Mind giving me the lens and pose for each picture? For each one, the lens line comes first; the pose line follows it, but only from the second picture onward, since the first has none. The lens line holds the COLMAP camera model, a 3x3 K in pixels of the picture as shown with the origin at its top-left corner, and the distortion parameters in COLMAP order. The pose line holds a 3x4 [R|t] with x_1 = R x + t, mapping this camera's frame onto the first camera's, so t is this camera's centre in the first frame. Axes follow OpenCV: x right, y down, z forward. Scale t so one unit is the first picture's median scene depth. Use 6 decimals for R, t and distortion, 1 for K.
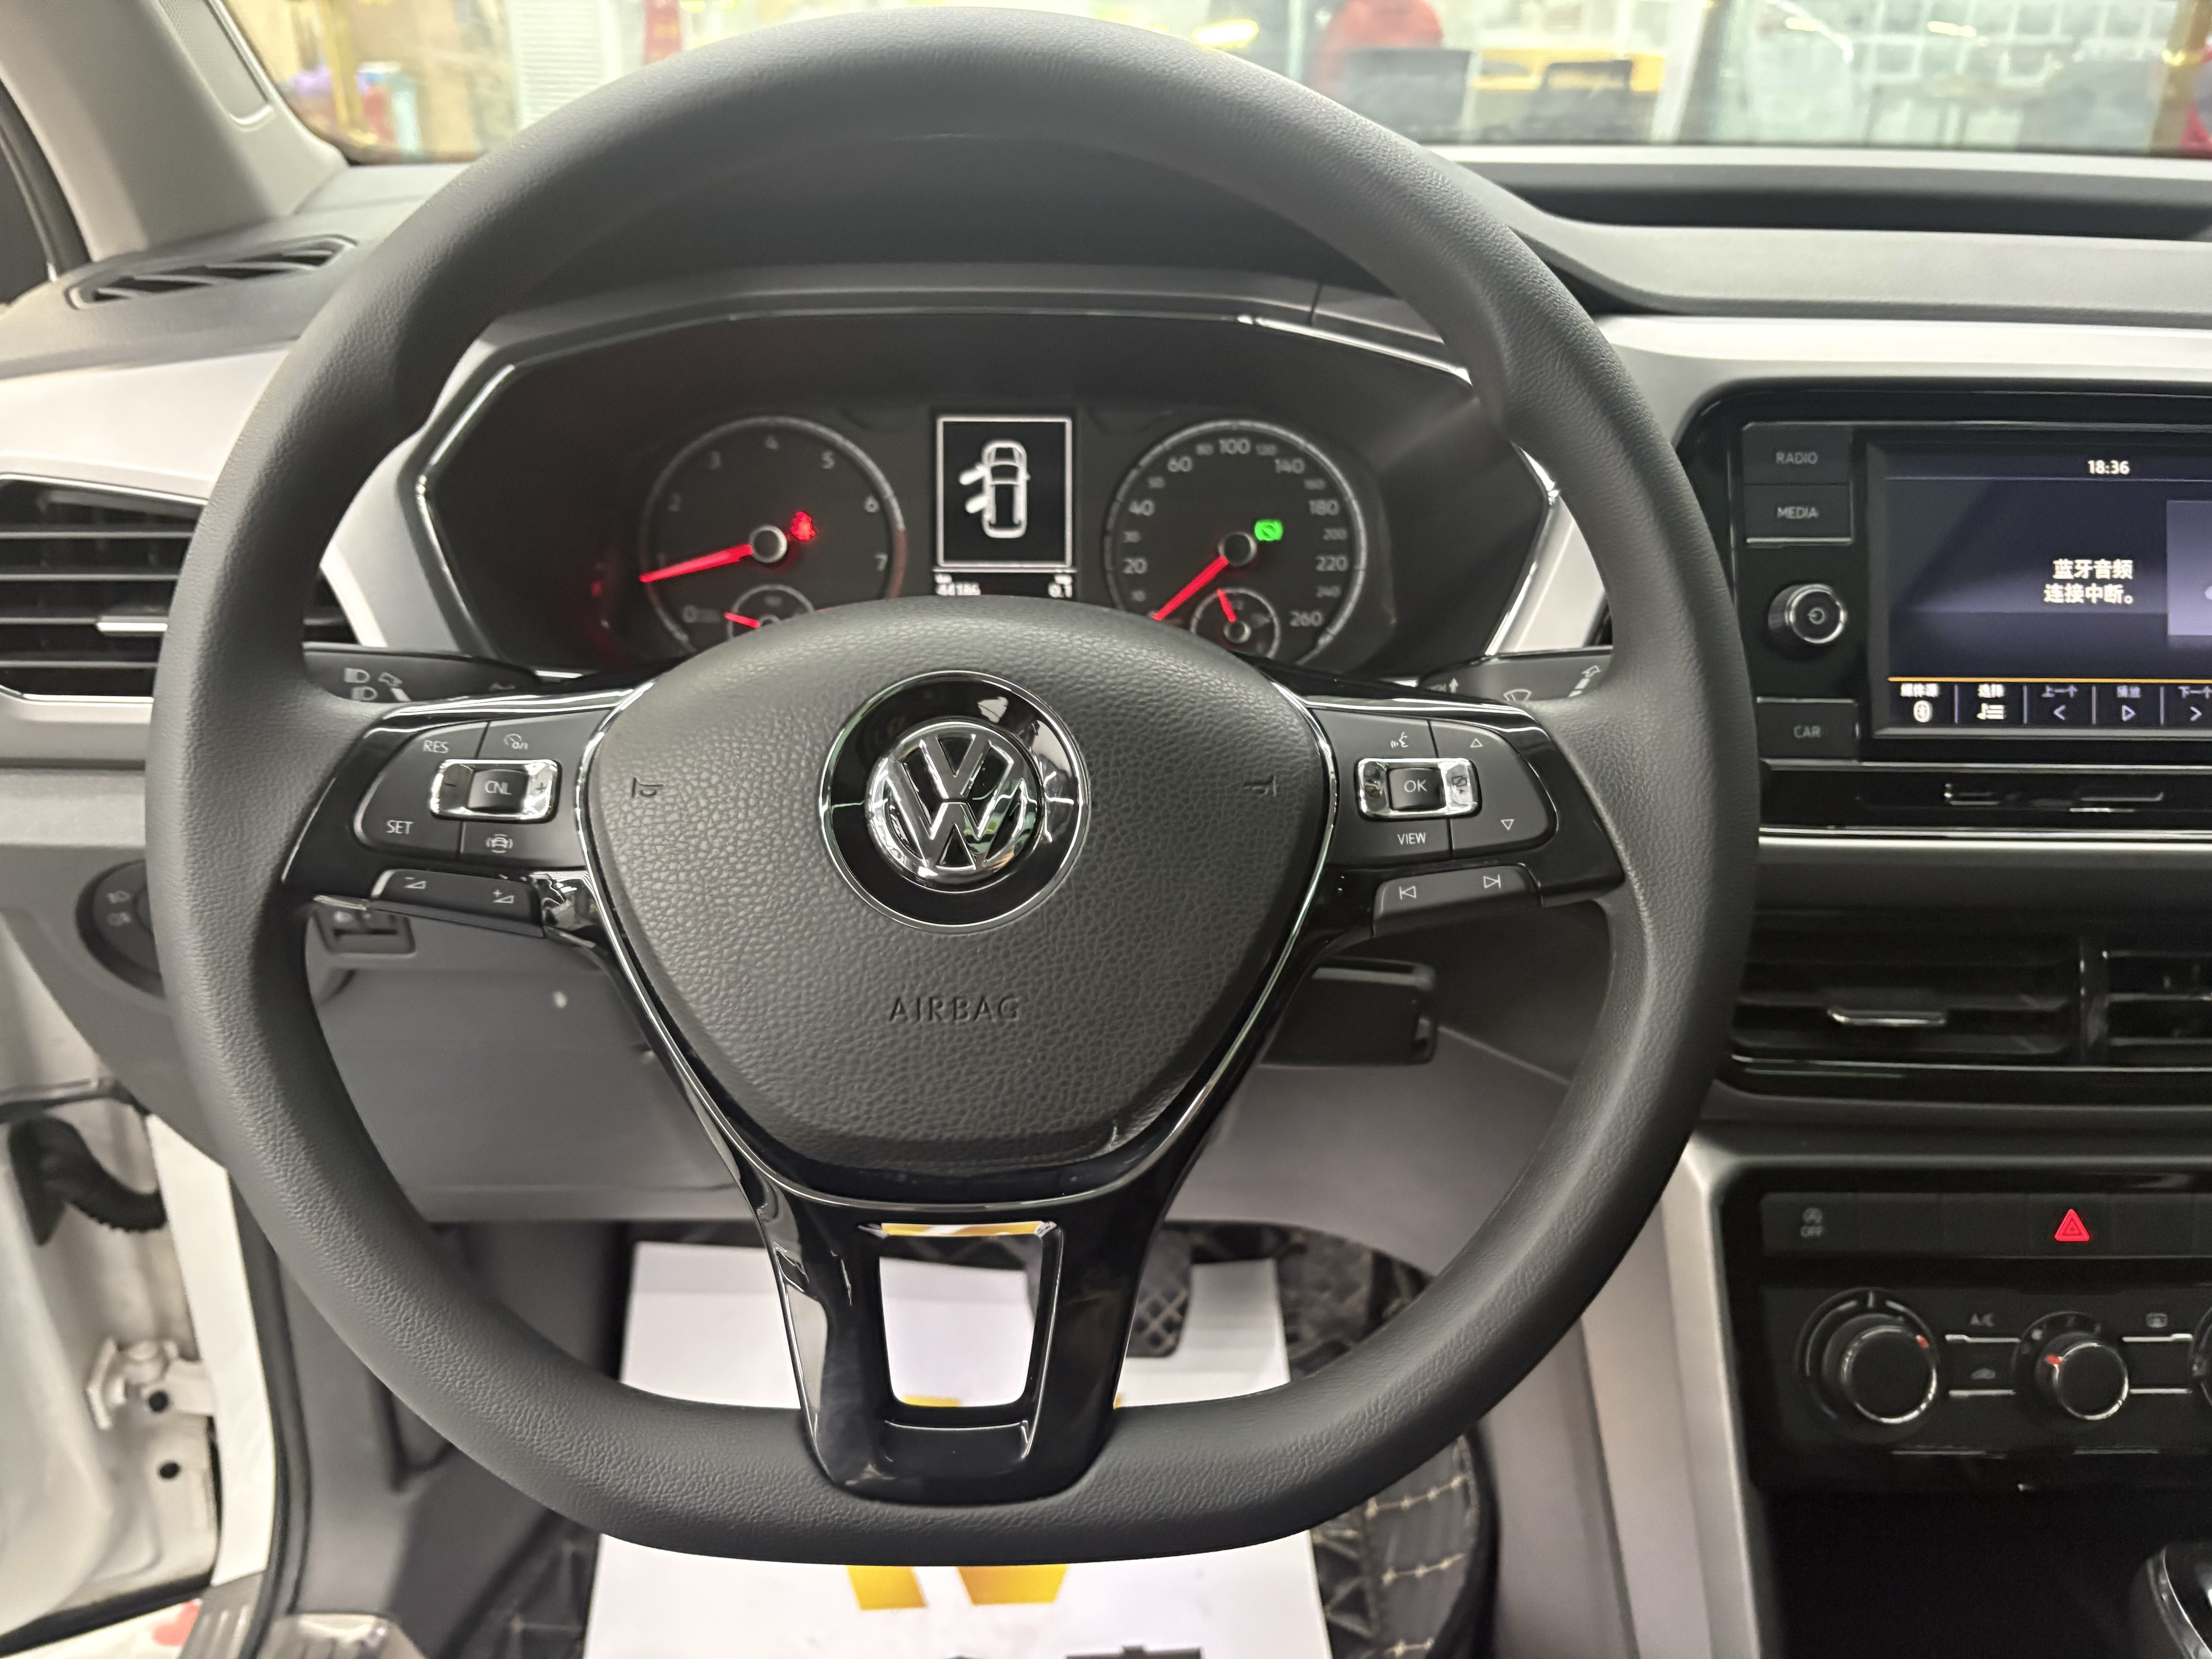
lens RADIAL K [[1673.2, 0, 1098.9], [0, 1673.2, 791.7], [0, 0, 1]] dist [0.039898, -0.037420]
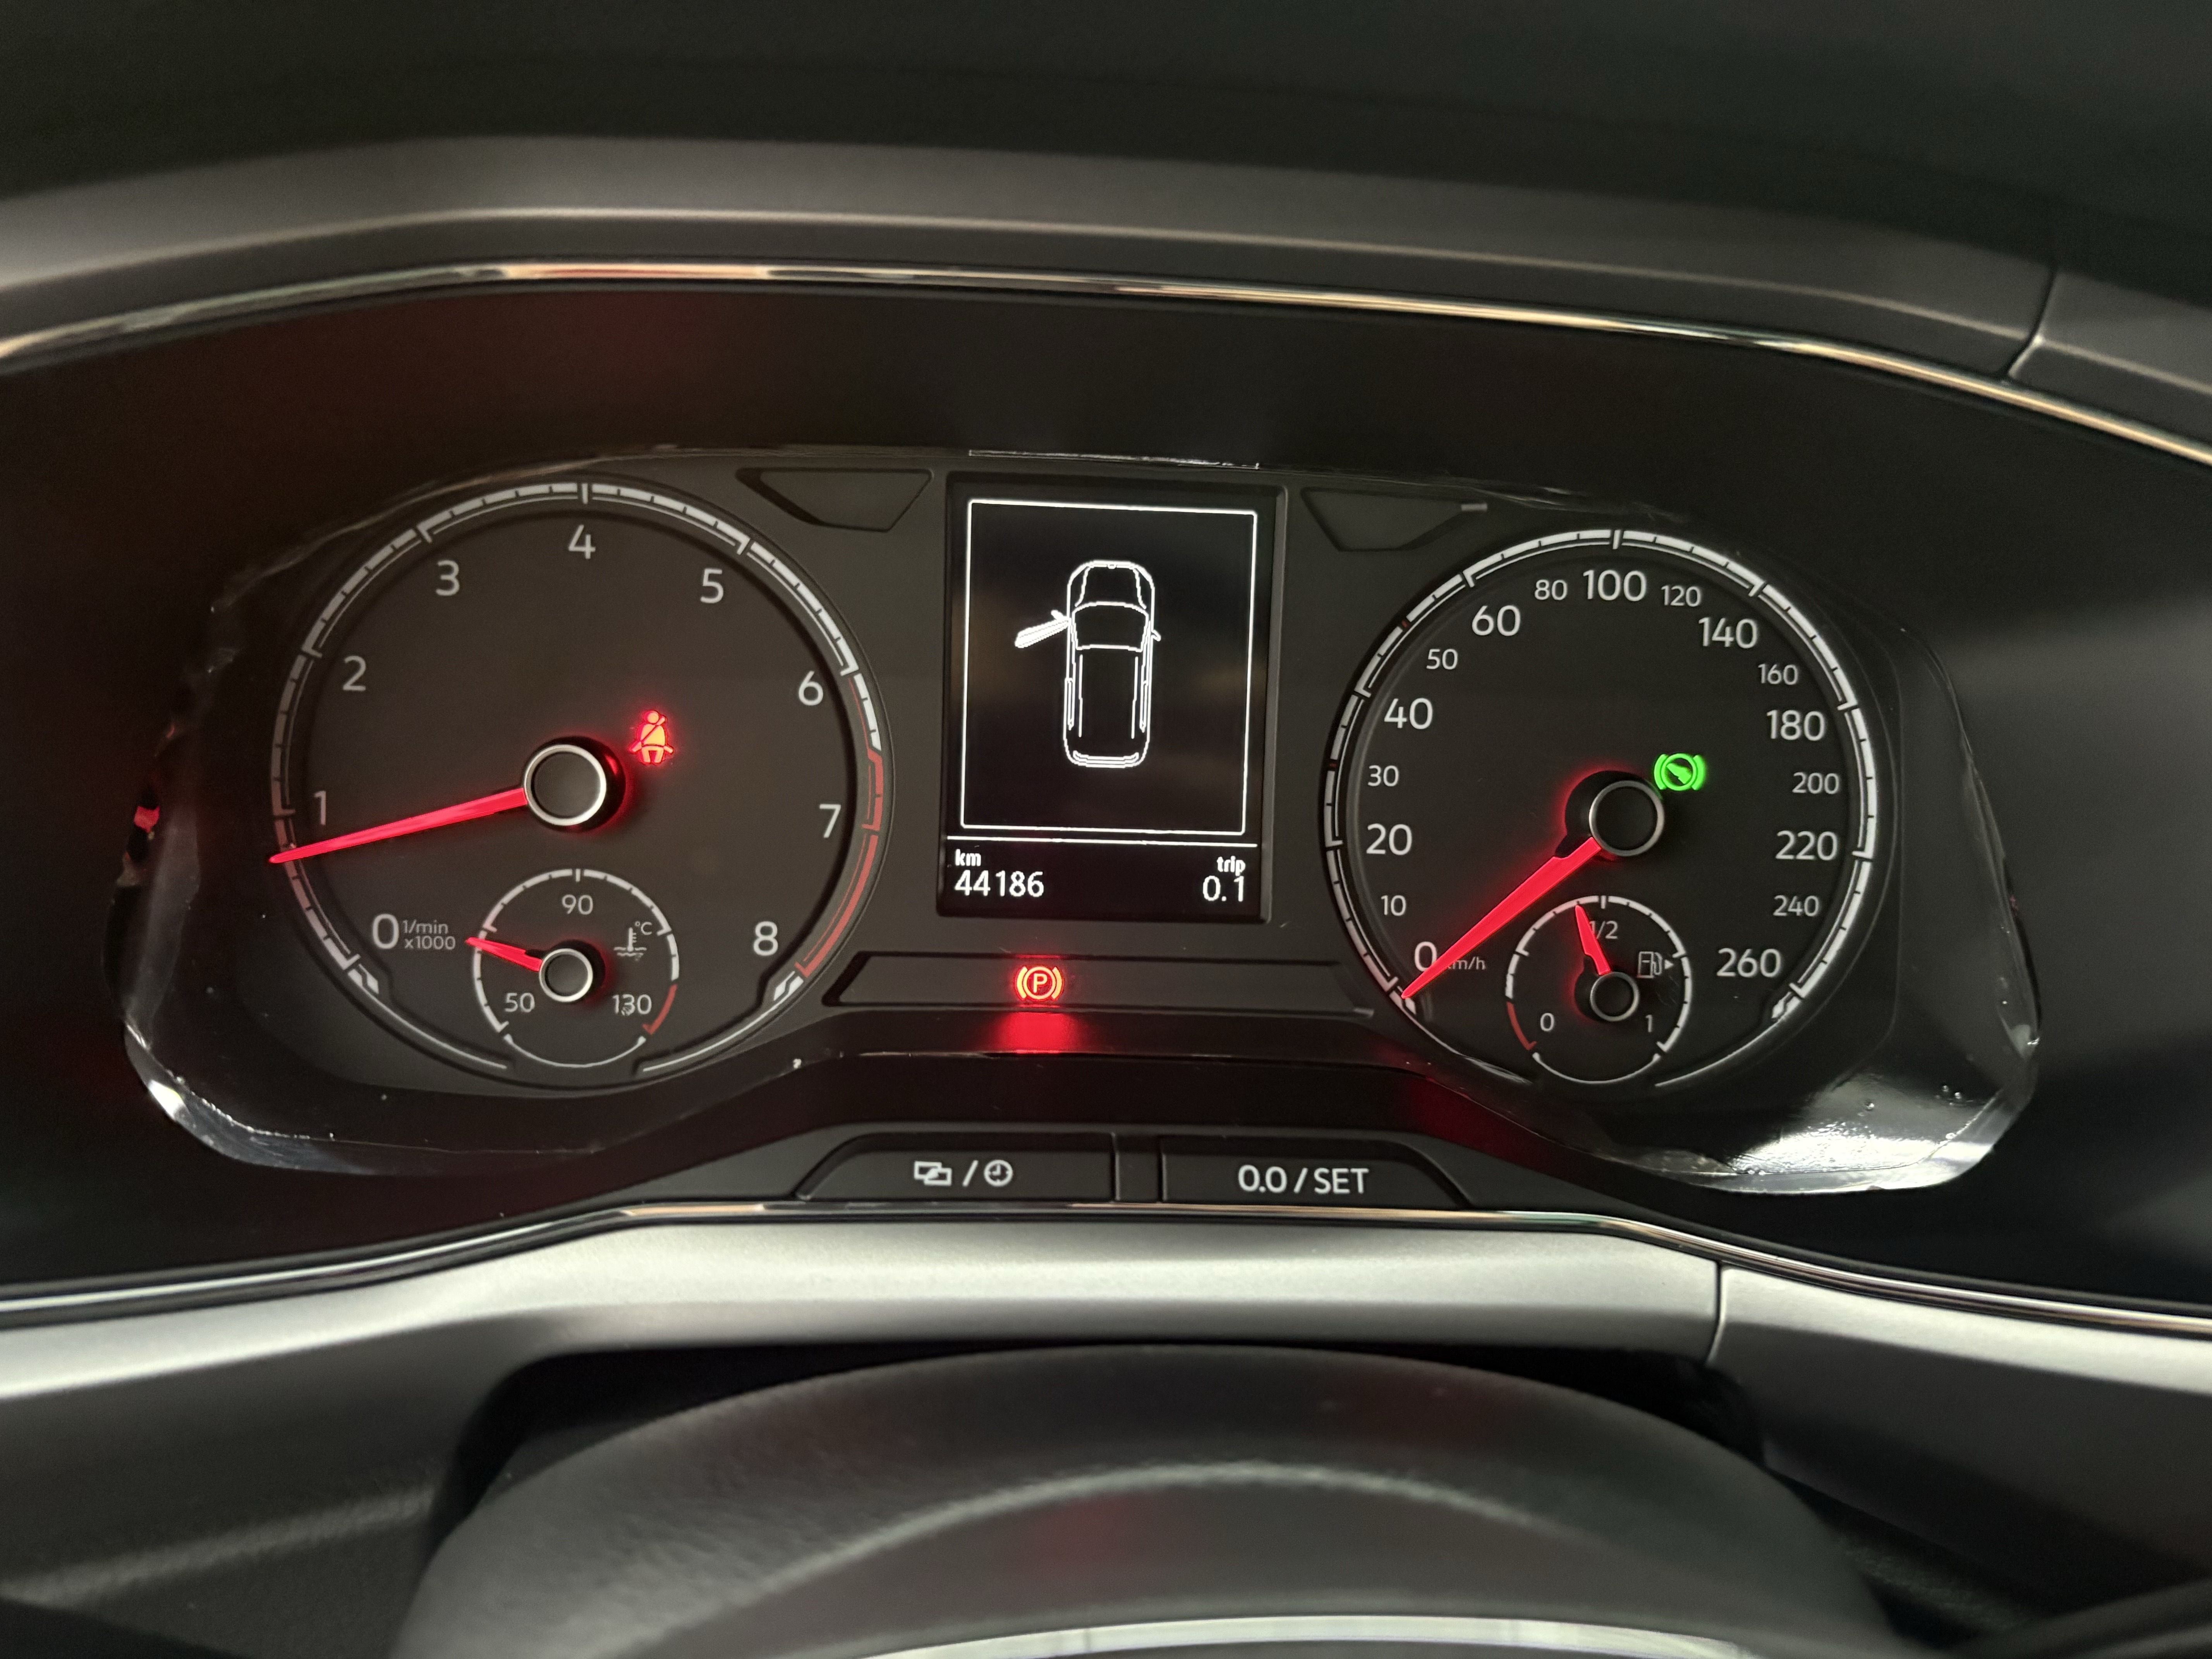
lens RADIAL K [[1673.2, 0, 1106.8], [0, 1673.2, 770.4], [0, 0, 1]] dist [0.039898, -0.037420]
pose [[0.997198, 0.028326, 0.069234, -0.087904], [-0.033213, 0.996960, 0.070482, -0.185068], [-0.067028, -0.072583, 0.995108, 0.554993]]
